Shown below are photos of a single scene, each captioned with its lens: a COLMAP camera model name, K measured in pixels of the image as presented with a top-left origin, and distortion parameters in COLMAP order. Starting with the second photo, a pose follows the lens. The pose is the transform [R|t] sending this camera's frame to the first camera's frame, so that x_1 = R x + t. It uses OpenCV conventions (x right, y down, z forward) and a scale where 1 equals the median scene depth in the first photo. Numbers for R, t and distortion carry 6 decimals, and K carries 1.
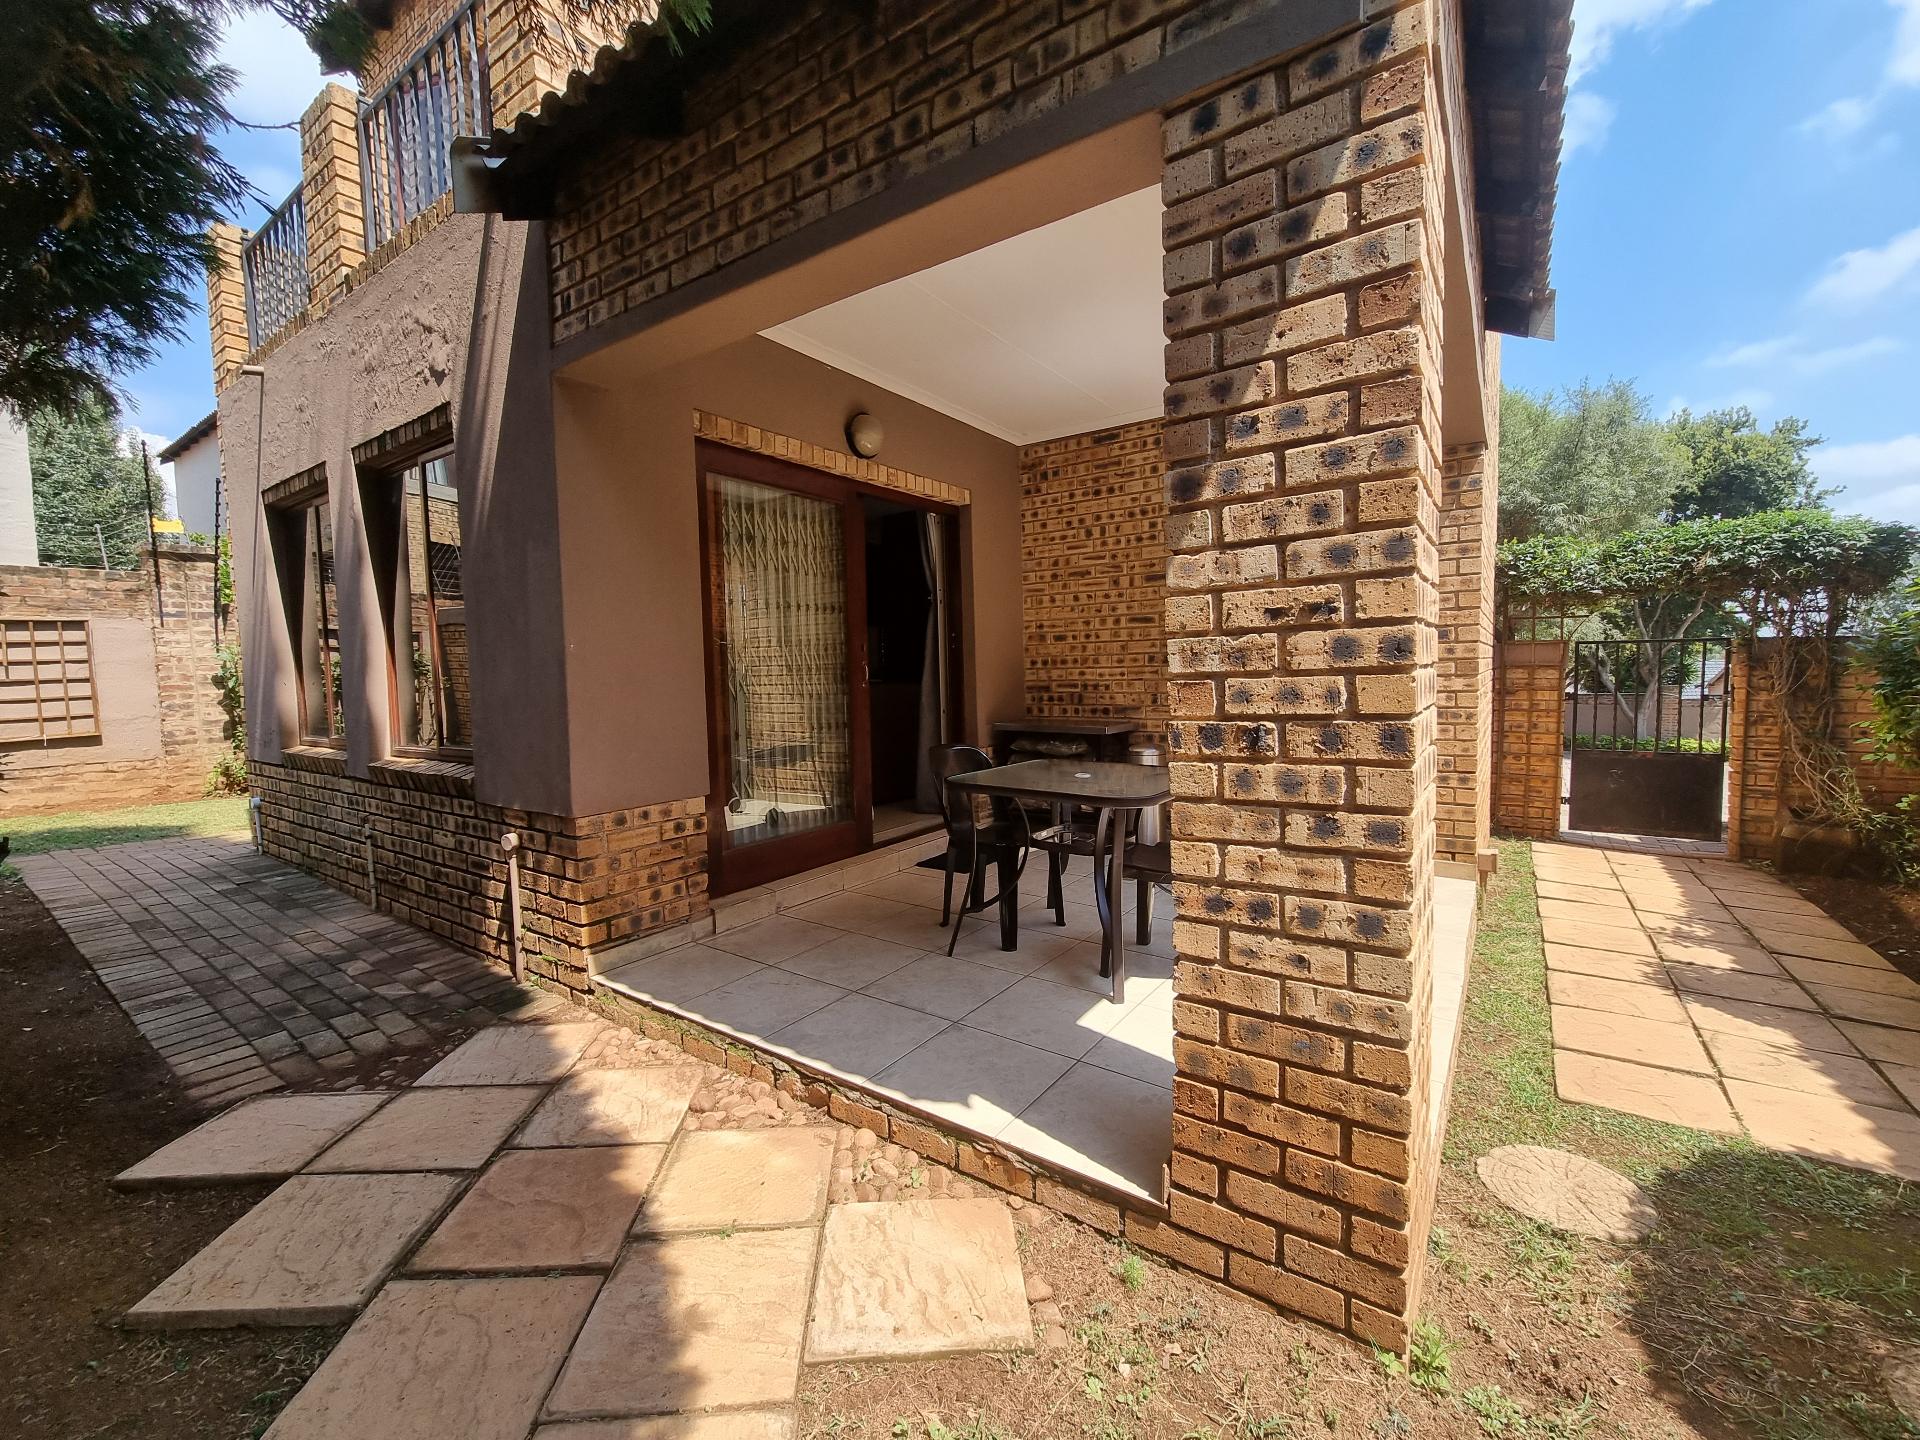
lens RADIAL K [[787.5, 0, 977.7], [0, 787.5, 721.0], [0, 0, 1]] dist [0.001906, -0.002604]
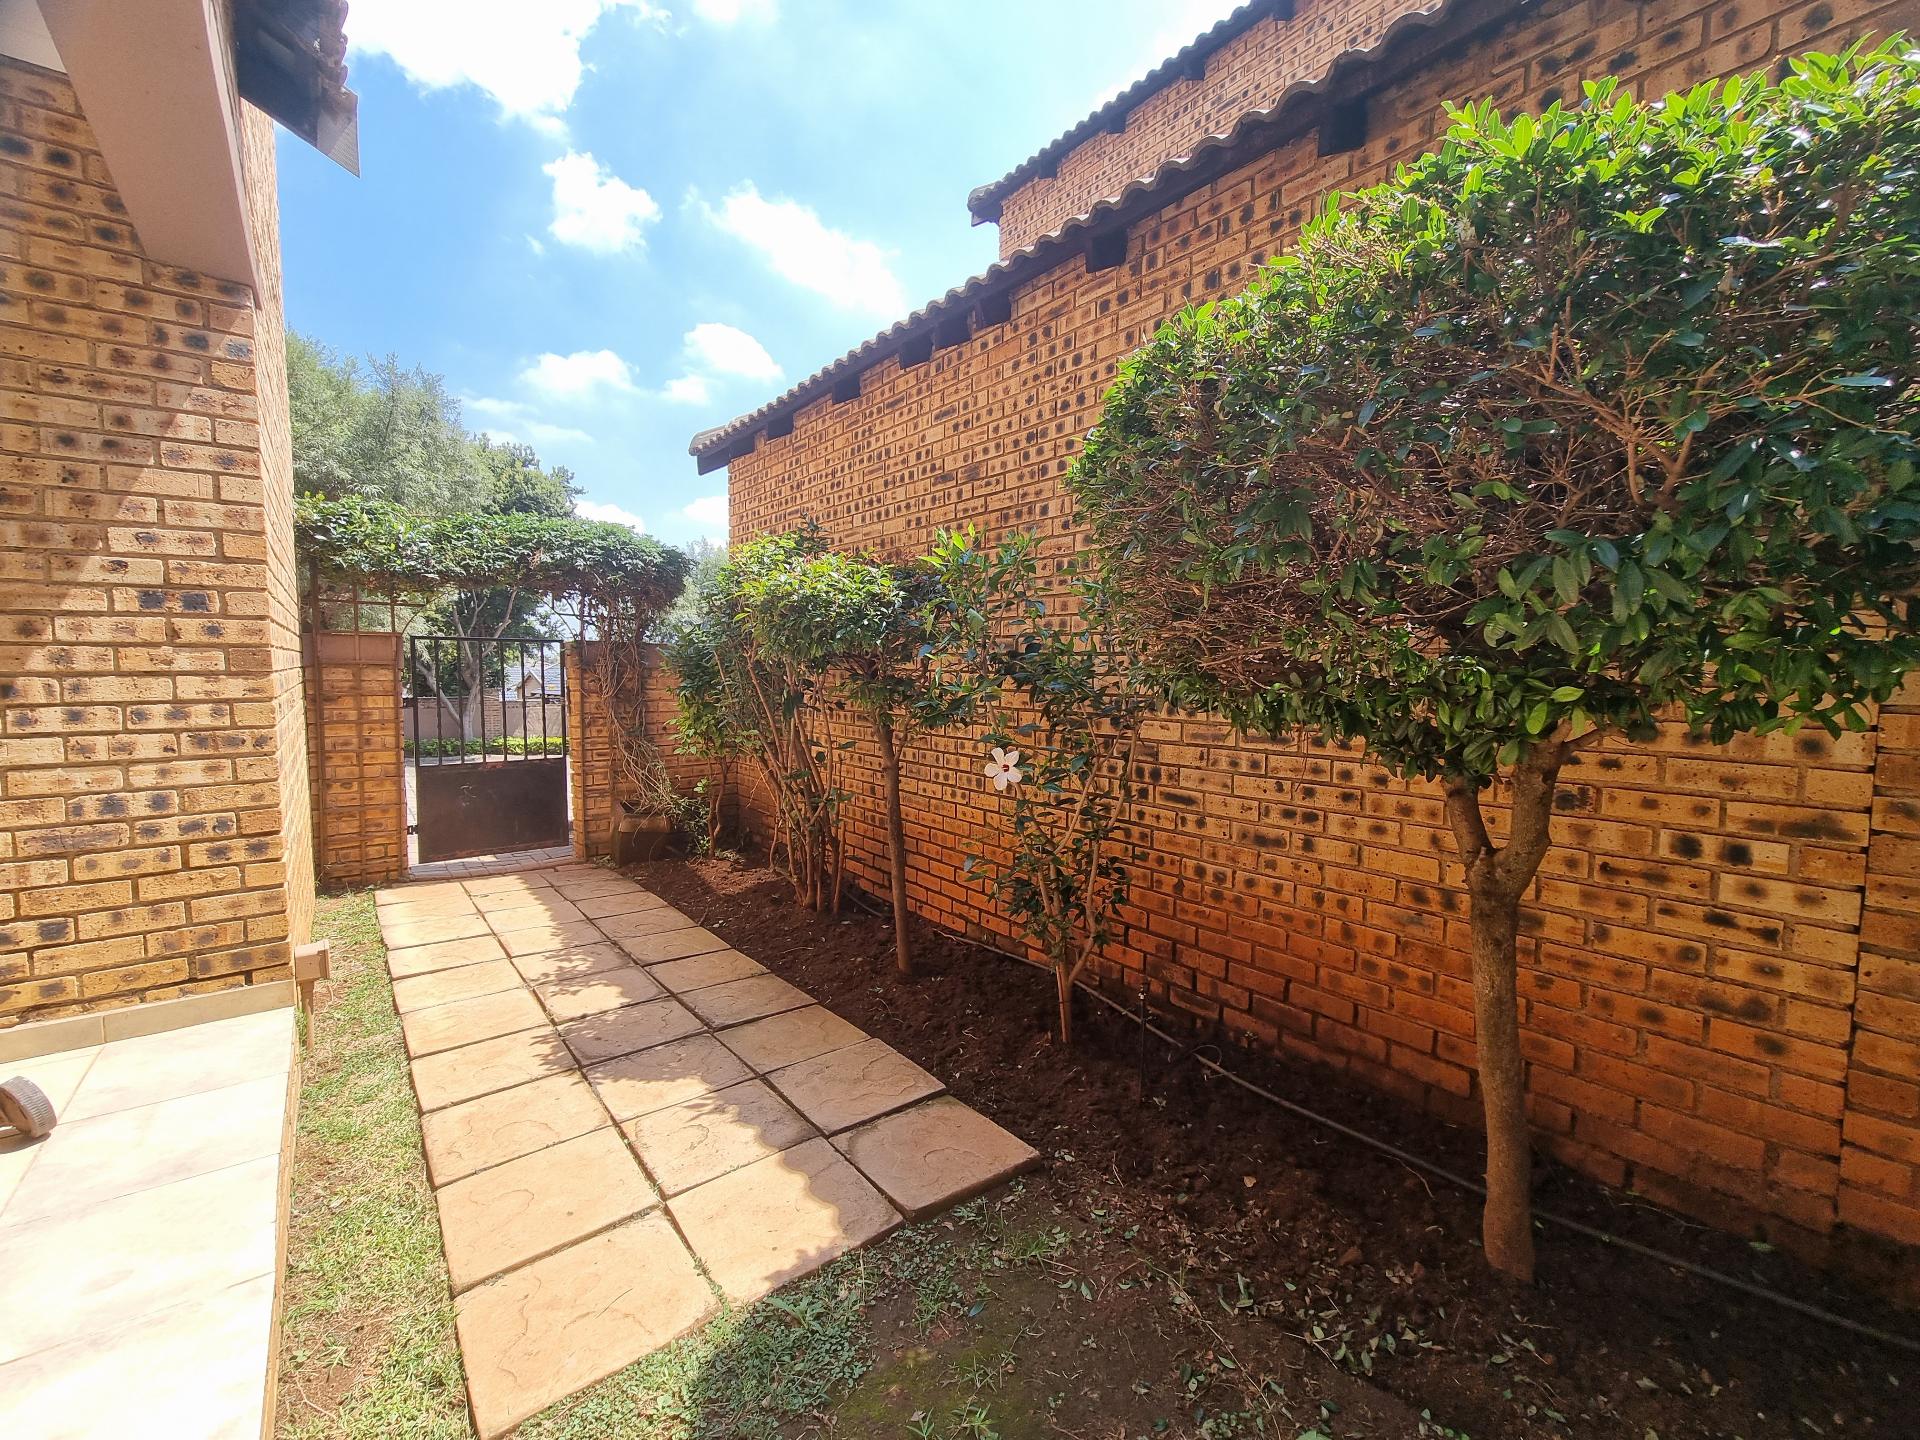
lens RADIAL K [[787.5, 0, 977.7], [0, 787.5, 721.0], [0, 0, 1]] dist [0.001906, -0.002604]
pose [[0.285177, -0.046279, 0.957357, 0.151813], [0.051325, 0.998138, 0.032962, -0.009866], [-0.957100, 0.039736, 0.287021, 0.223031]]
